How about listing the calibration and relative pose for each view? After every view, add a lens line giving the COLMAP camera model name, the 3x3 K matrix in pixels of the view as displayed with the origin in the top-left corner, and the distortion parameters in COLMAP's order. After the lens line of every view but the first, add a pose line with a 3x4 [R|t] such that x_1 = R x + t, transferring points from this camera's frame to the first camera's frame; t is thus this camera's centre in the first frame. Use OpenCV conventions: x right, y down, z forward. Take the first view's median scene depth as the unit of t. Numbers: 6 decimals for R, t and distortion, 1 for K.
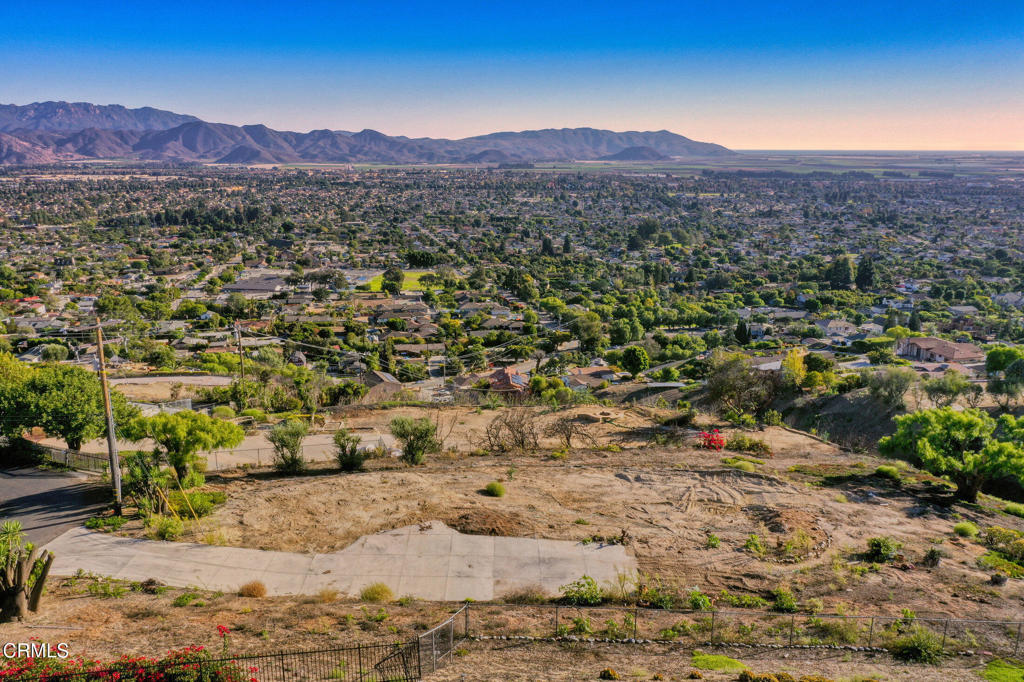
lens RADIAL K [[806.4, 0, 512.5], [0, 806.4, 340.4], [0, 0, 1]] dist [-0.009398, 0.003717]
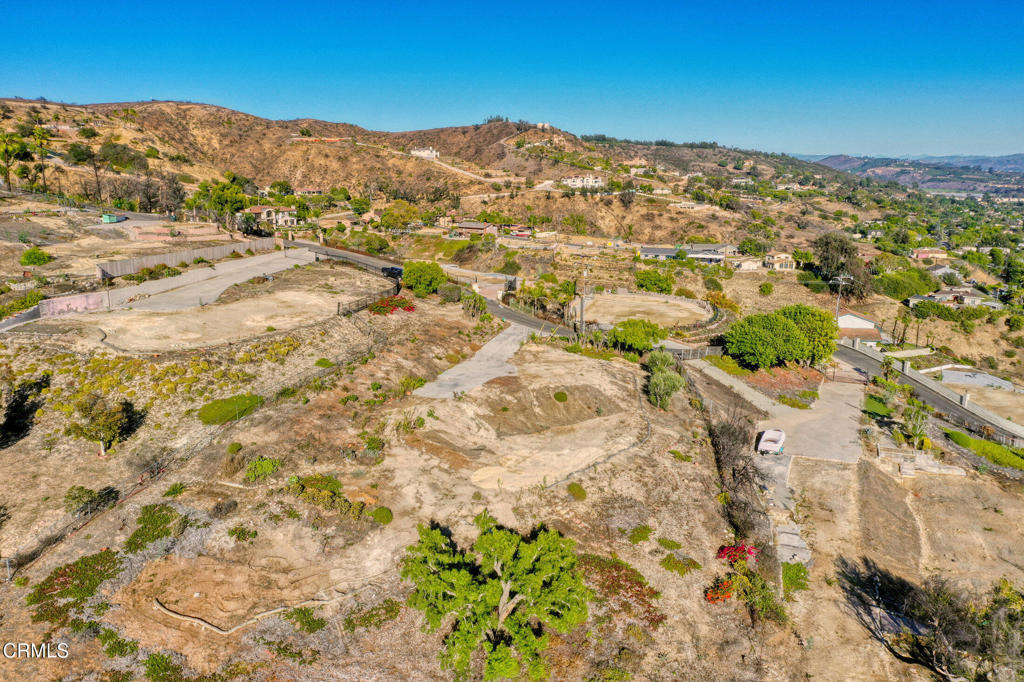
lens RADIAL K [[806.2, 0, 512.0], [0, 806.2, 341.0], [0, 0, 1]] dist [-0.010309, 0.005160]
pose [[-0.397802, 0.189045, -0.897784, 1.712309], [-0.209478, 0.933979, 0.289485, -0.426367], [0.893237, 0.303224, -0.331938, 1.704254]]
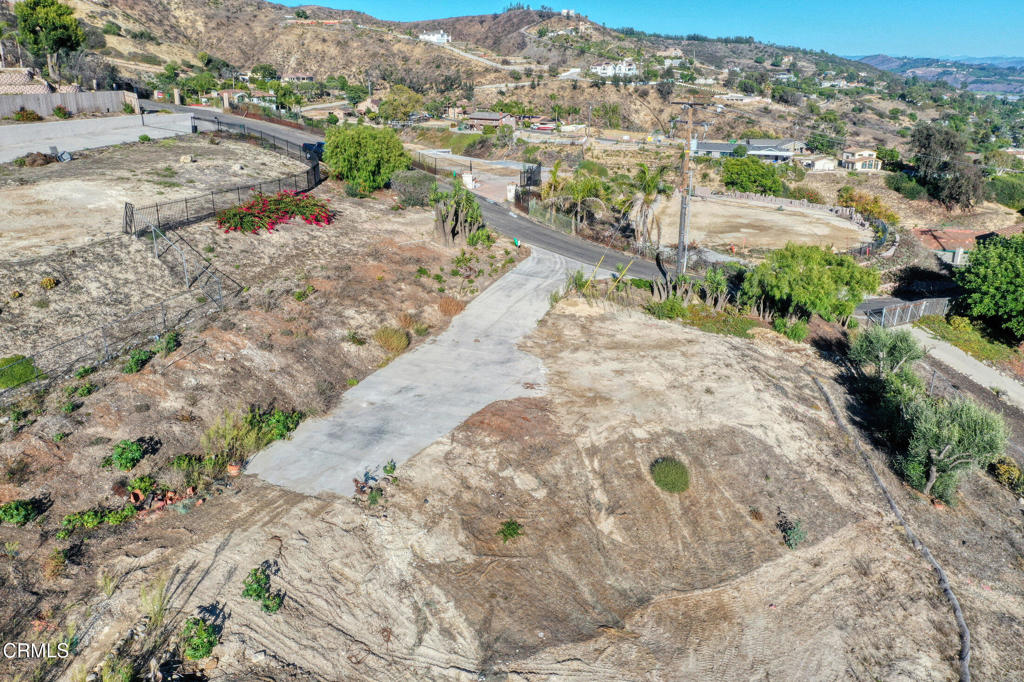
lens RADIAL K [[806.4, 0, 512.5], [0, 806.4, 340.4], [0, 0, 1]] dist [-0.009398, 0.003717]
pose [[-0.419744, 0.285399, -0.861605, 0.580562], [-0.209870, 0.893034, 0.398051, -0.116178], [0.883046, 0.347904, -0.314949, 1.269488]]
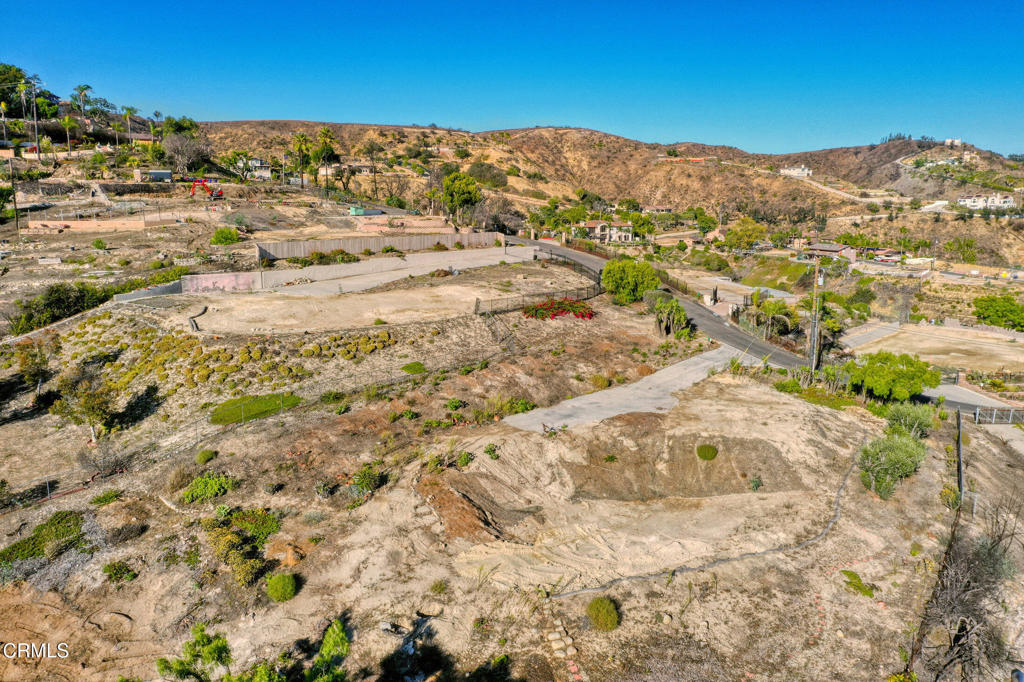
lens RADIAL K [[806.2, 0, 512.0], [0, 806.2, 341.0], [0, 0, 1]] dist [-0.010309, 0.005160]
pose [[-0.769413, 0.109857, -0.629234, 0.987658], [-0.147068, 0.928165, 0.341879, -0.323342], [0.621591, 0.355586, -0.697985, 1.844967]]
